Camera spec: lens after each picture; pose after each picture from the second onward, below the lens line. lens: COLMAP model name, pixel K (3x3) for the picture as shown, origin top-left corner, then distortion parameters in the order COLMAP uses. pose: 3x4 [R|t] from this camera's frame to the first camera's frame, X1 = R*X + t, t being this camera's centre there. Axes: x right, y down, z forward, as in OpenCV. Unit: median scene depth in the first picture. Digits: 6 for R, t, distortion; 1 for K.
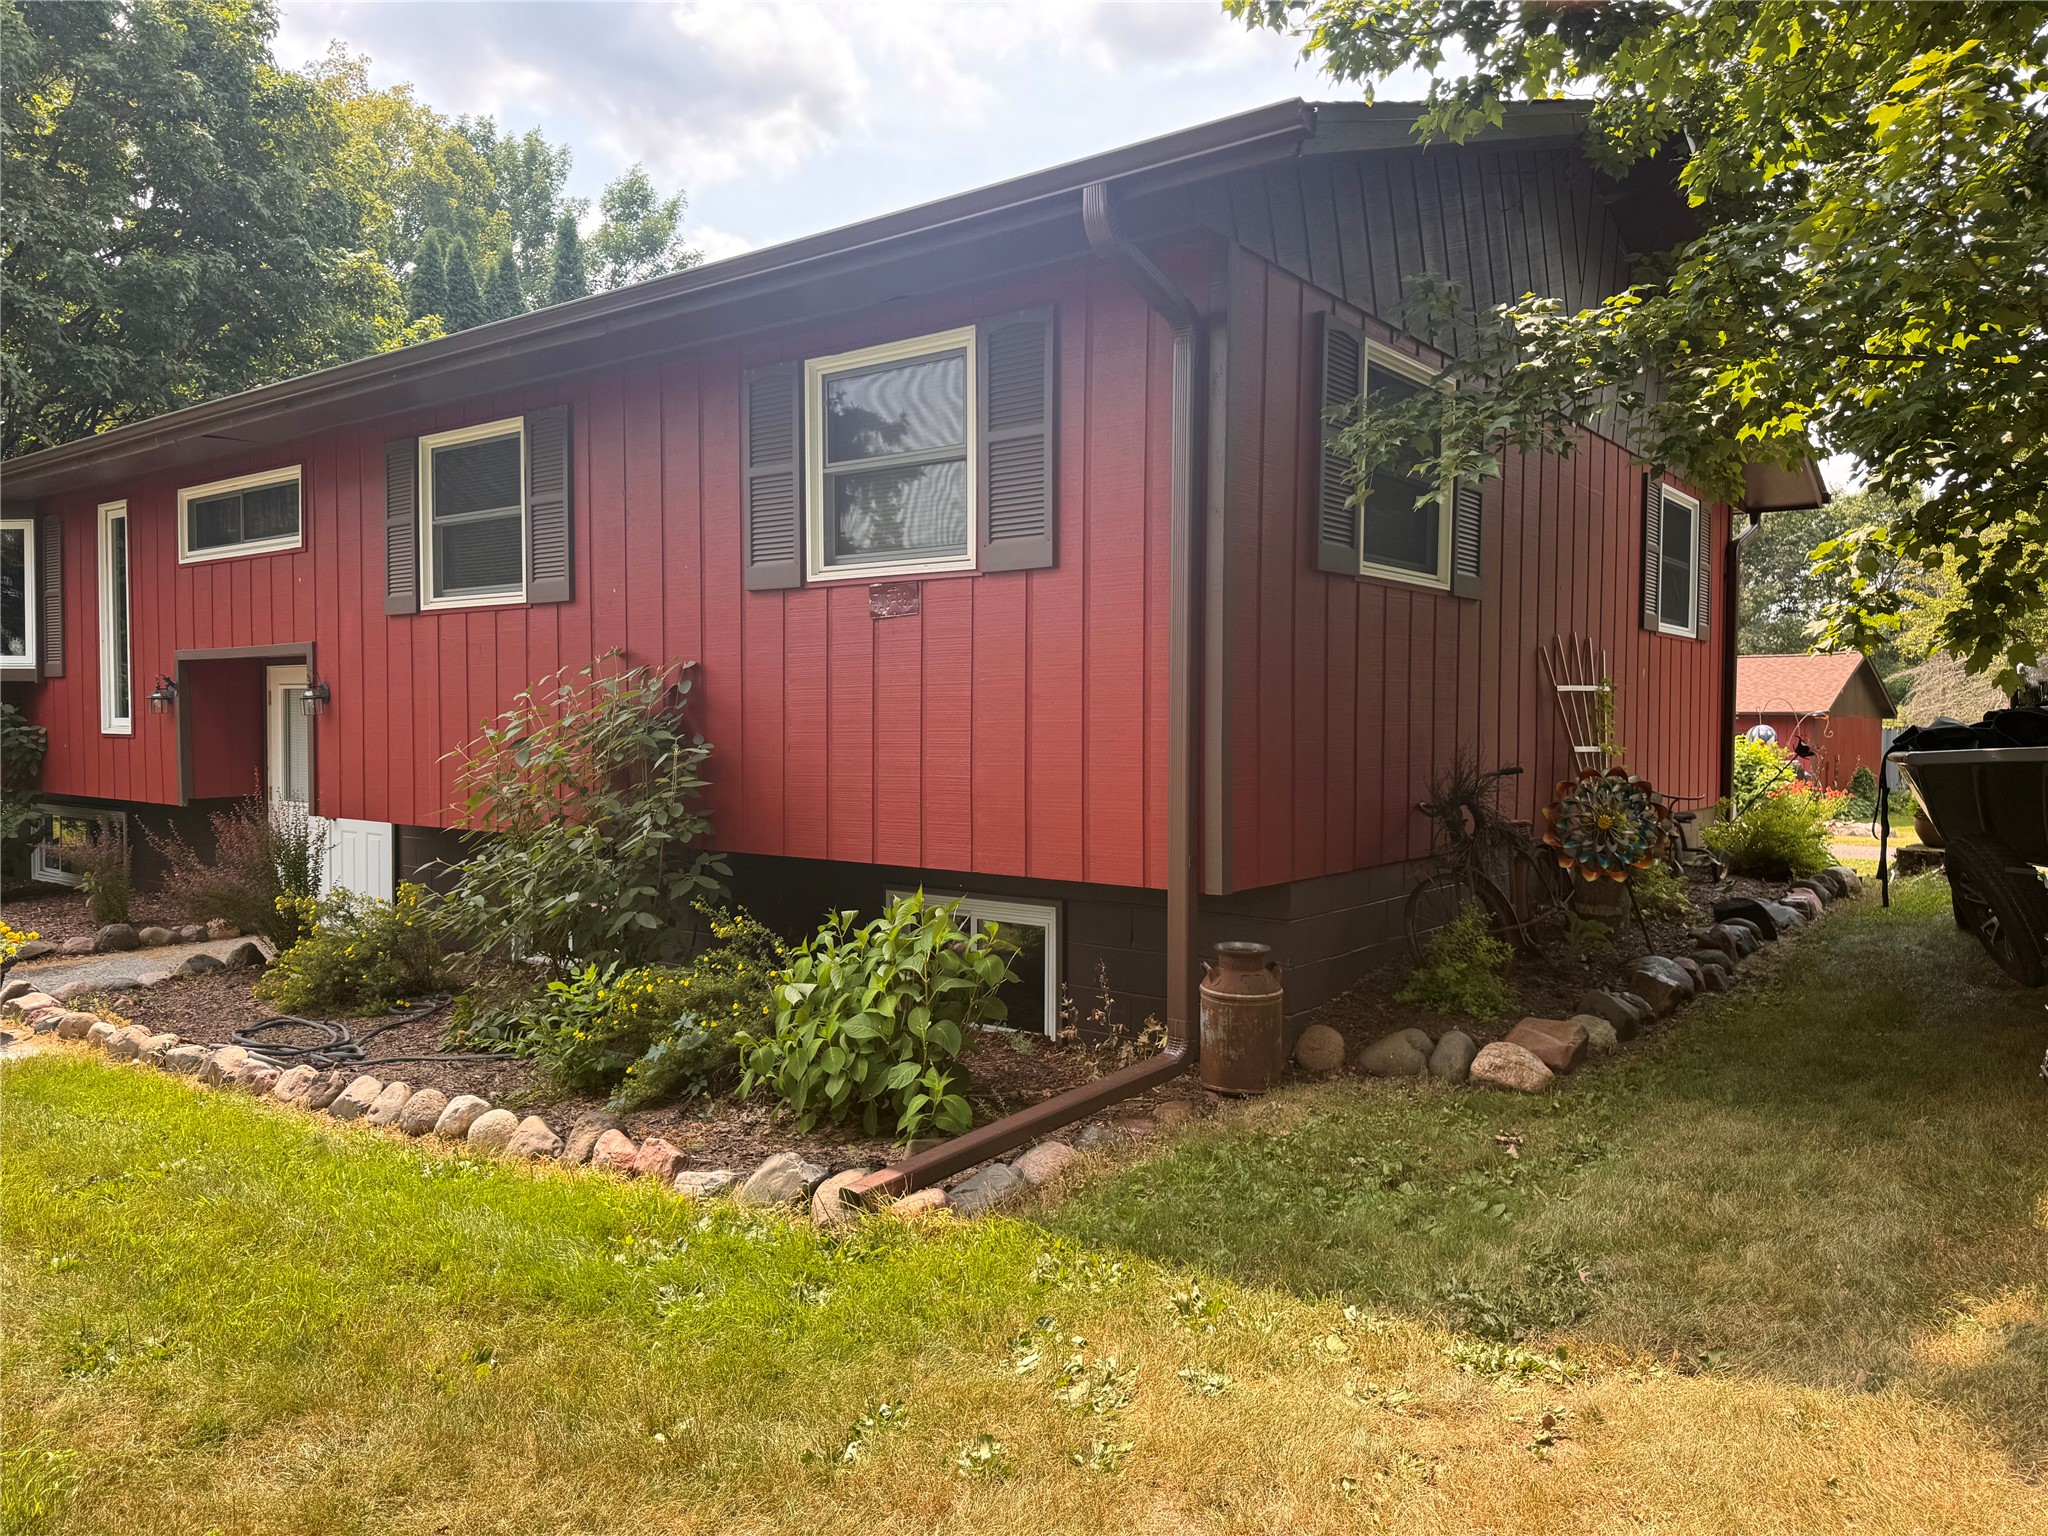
lens RADIAL K [[1409.4, 0, 1020.1], [0, 1409.4, 754.1], [0, 0, 1]] dist [0.099449, -0.133065]
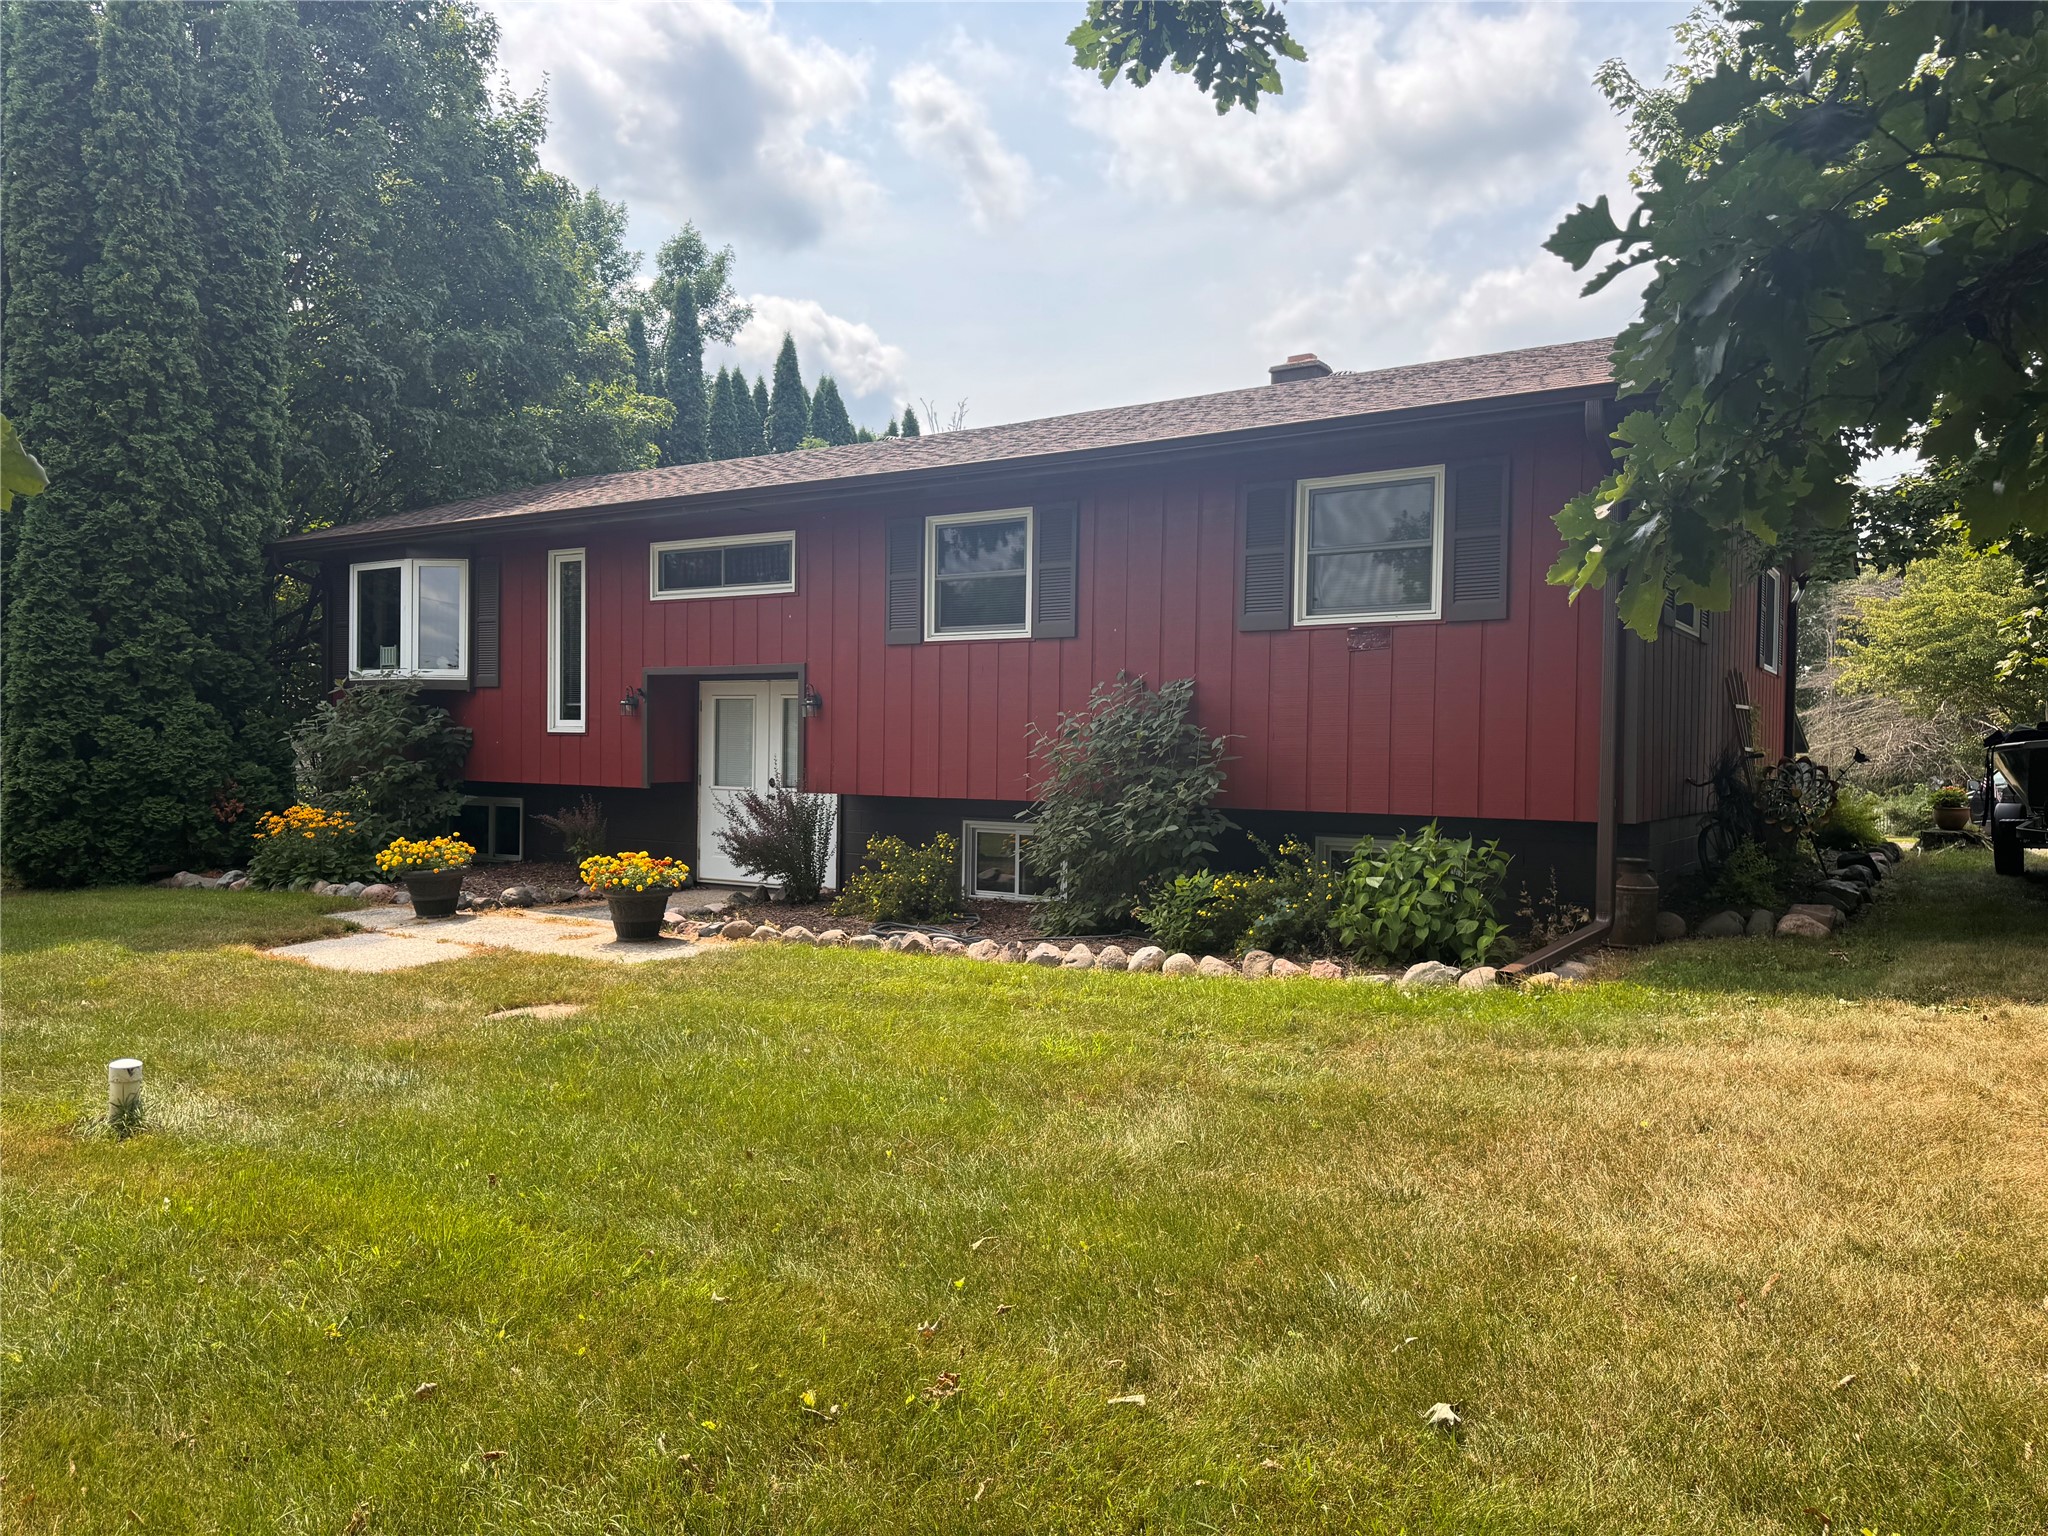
lens RADIAL K [[1409.4, 0, 1020.1], [0, 1409.4, 754.1], [0, 0, 1]] dist [0.099449, -0.133065]
pose [[0.997663, 0.009328, 0.067691, -0.417323], [-0.007933, 0.999751, -0.020854, 0.037062], [-0.067869, 0.020268, 0.997488, -0.367035]]
